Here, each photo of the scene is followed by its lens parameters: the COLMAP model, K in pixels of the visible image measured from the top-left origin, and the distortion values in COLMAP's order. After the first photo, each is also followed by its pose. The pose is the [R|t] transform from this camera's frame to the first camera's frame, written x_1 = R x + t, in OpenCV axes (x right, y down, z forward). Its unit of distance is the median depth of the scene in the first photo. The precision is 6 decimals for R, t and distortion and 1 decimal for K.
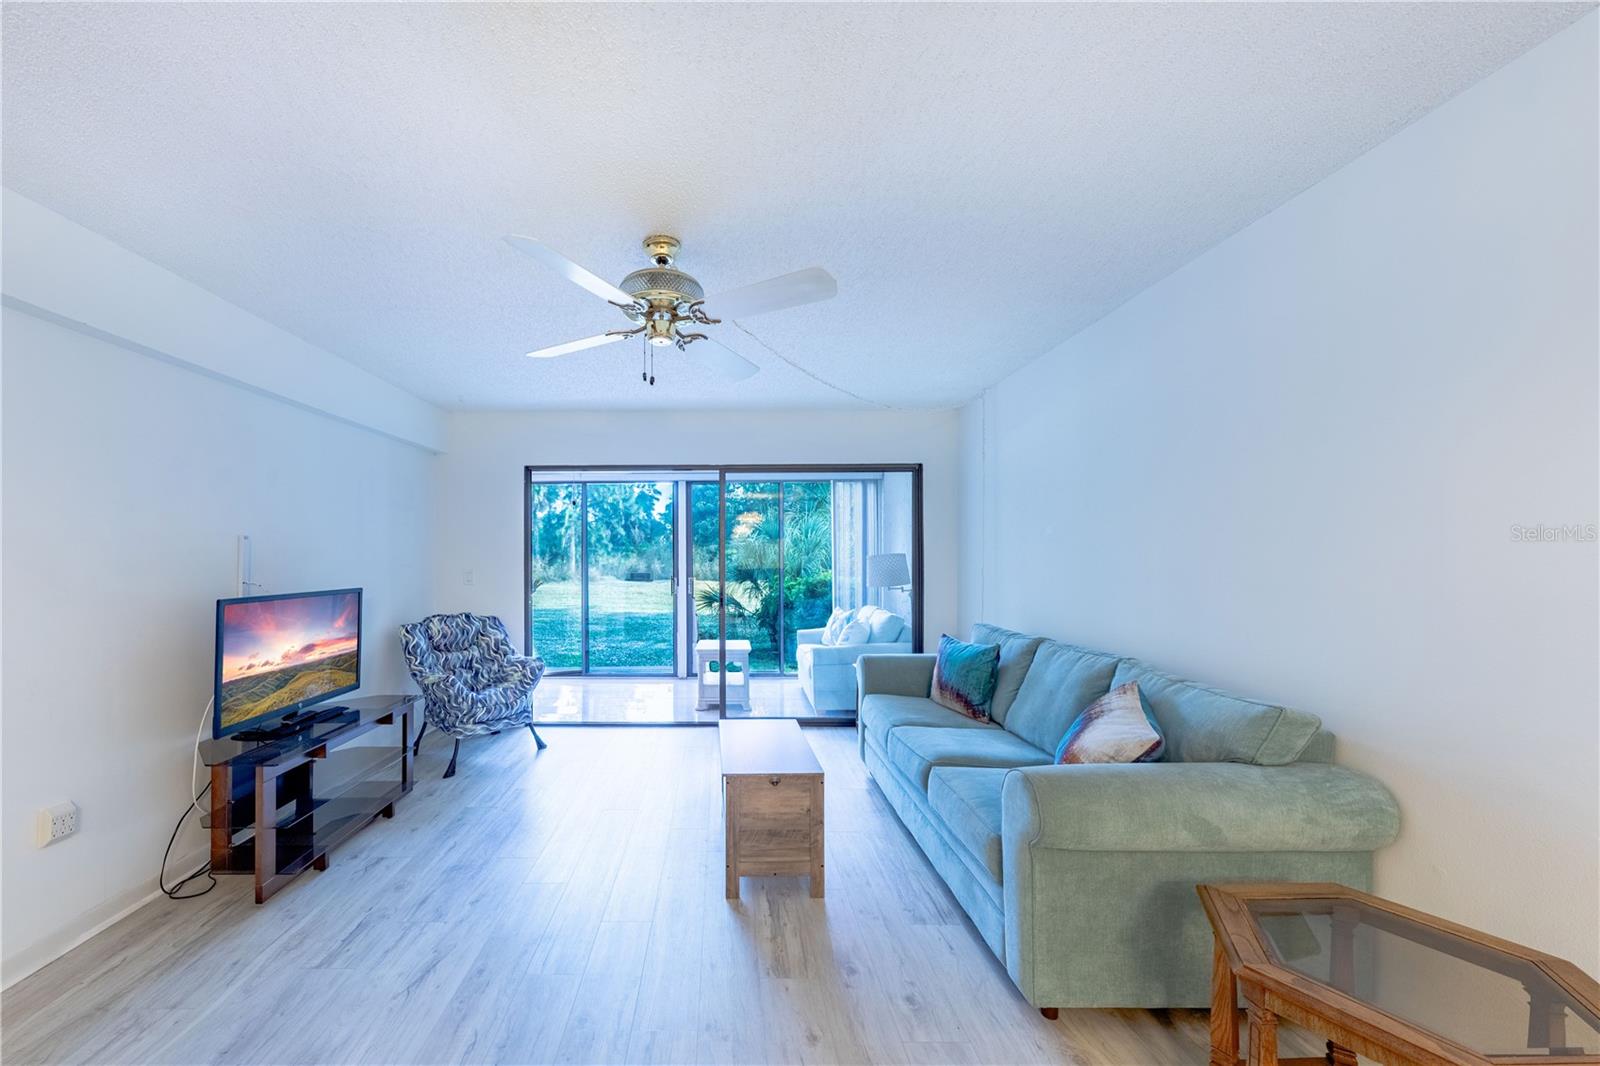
lens RADIAL K [[560.3, 0, 735.6], [0, 560.3, 553.9], [0, 0, 1]] dist [-0.001921, -0.000071]
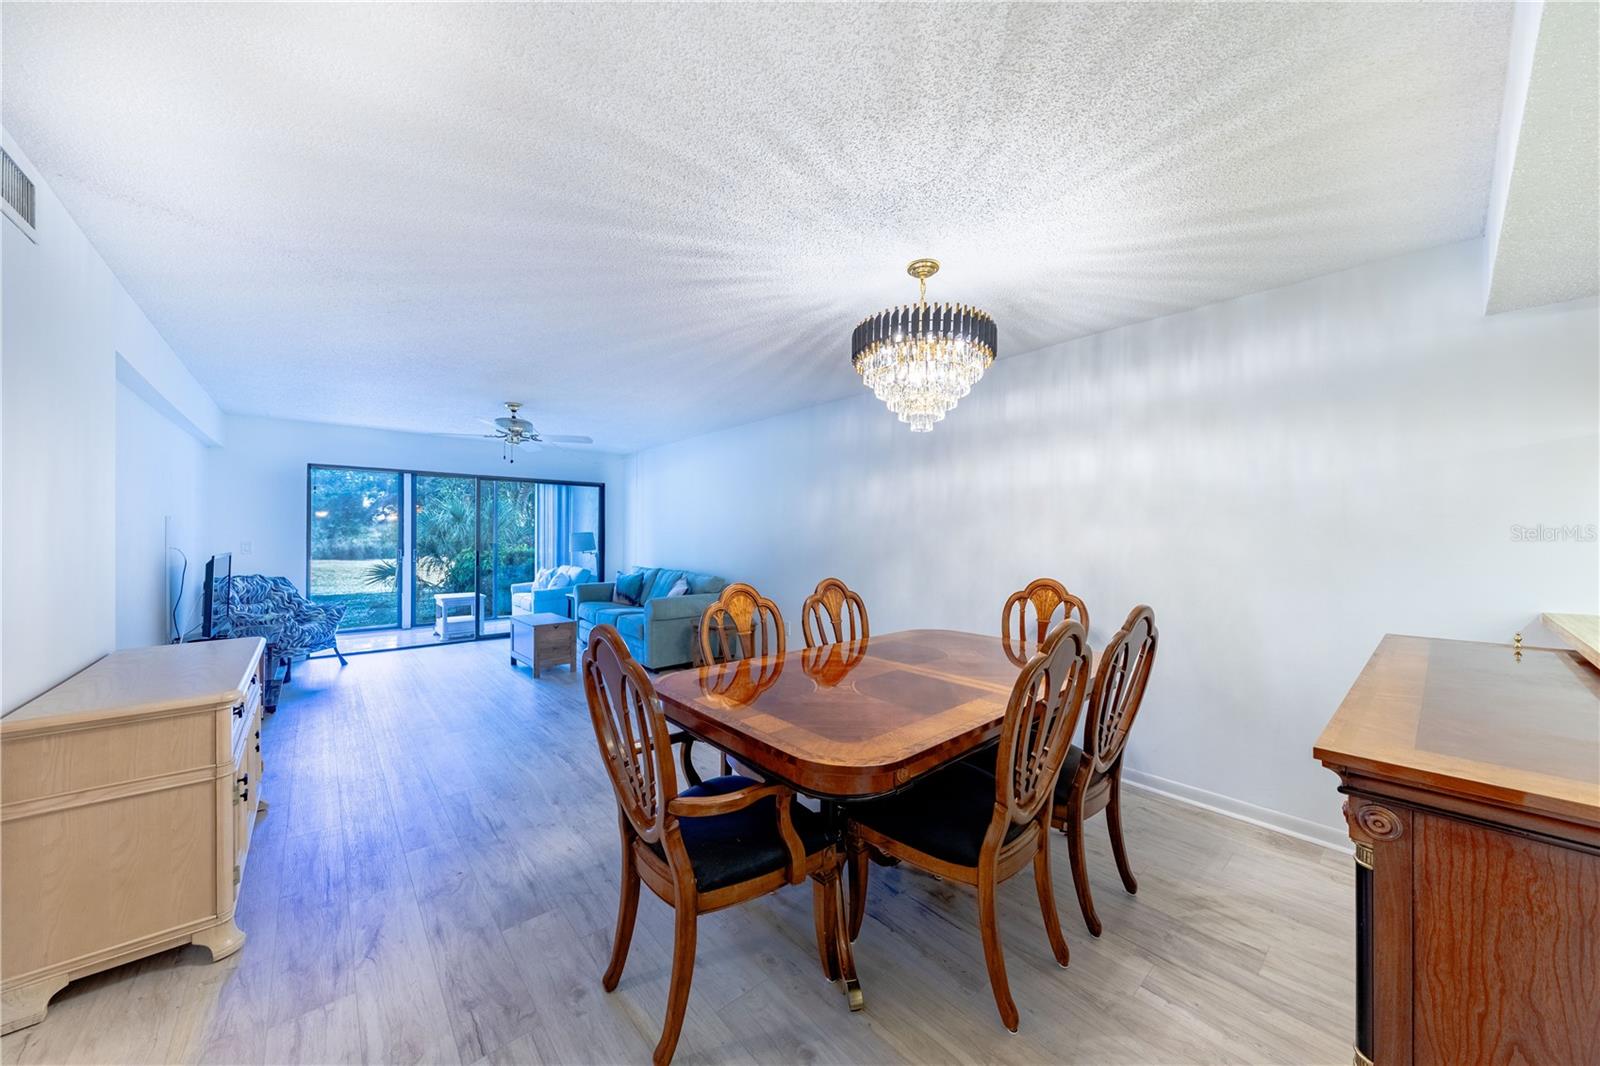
lens RADIAL K [[560.3, 0, 797.1], [0, 560.3, 536.8], [0, 0, 1]] dist [-0.001921, -0.000071]
pose [[0.759423, 0.005118, 0.650577, -0.377624], [-0.010370, 0.999937, 0.004239, -0.000465], [-0.650515, -0.009966, 0.759428, -0.799695]]
